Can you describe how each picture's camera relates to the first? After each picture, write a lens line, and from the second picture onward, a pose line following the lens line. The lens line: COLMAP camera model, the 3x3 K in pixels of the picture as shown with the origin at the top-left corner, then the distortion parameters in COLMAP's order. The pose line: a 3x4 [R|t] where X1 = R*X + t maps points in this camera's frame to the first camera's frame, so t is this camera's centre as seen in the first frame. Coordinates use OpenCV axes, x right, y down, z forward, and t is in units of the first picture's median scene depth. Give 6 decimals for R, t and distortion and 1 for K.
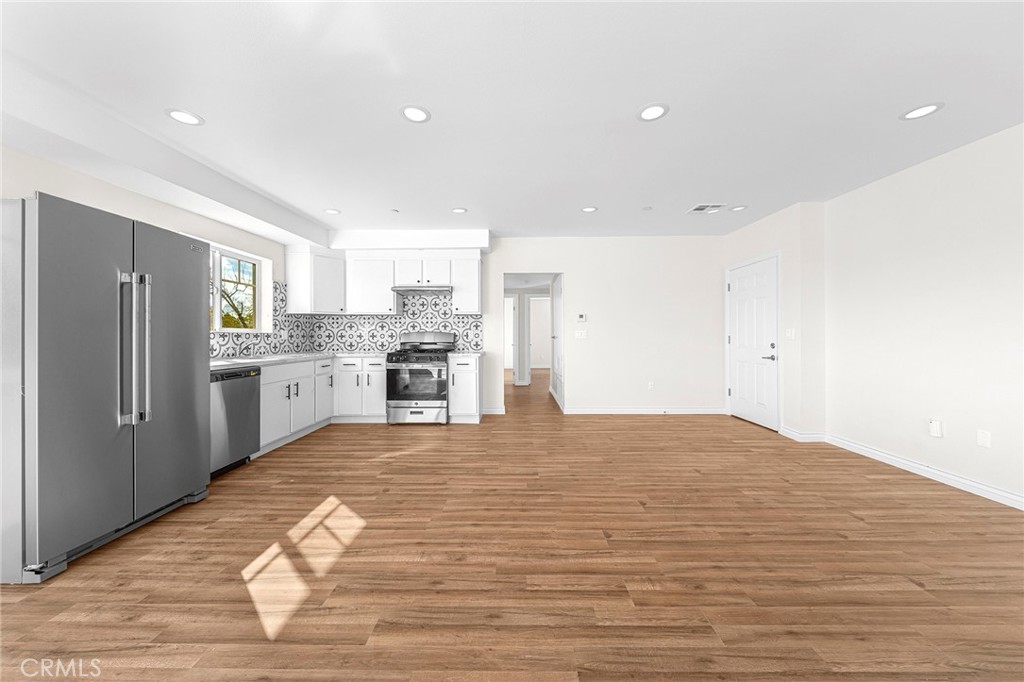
lens RADIAL K [[366.3, 0, 511.8], [0, 366.3, 338.9], [0, 0, 1]] dist [-0.002367, -0.000265]
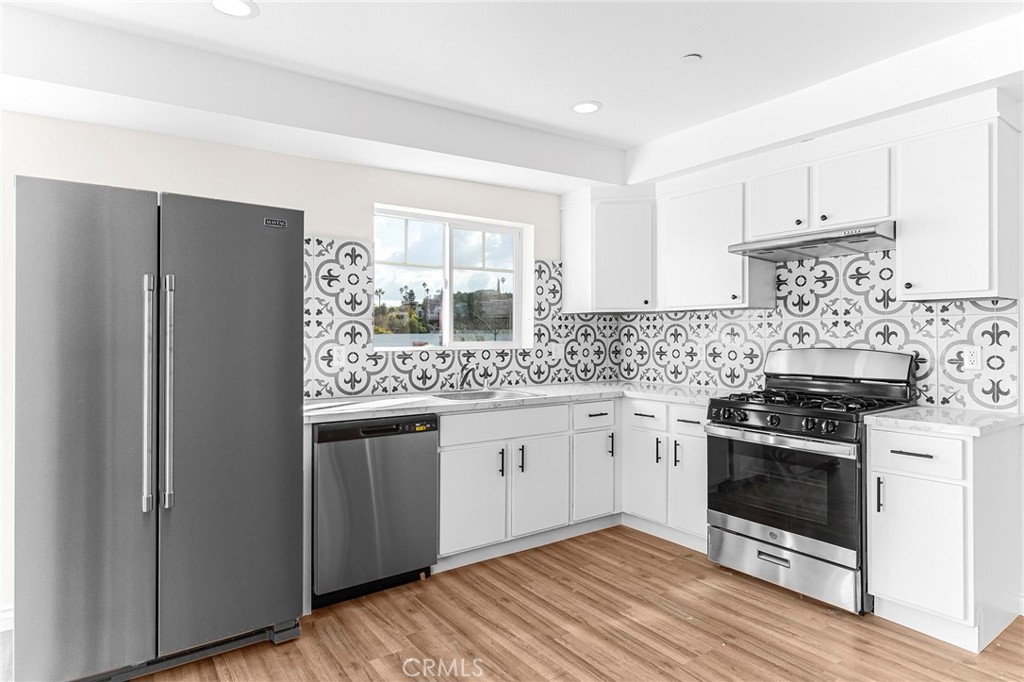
lens RADIAL K [[578.1, 0, 512.0], [0, 578.1, 337.5], [0, 0, 1]] dist [0.002441, 0.000007]
pose [[0.589809, 0.004617, -0.807529, 0.070892], [-0.005513, 0.999983, 0.001691, -0.032884], [0.807524, 0.003454, 0.589825, 0.397953]]
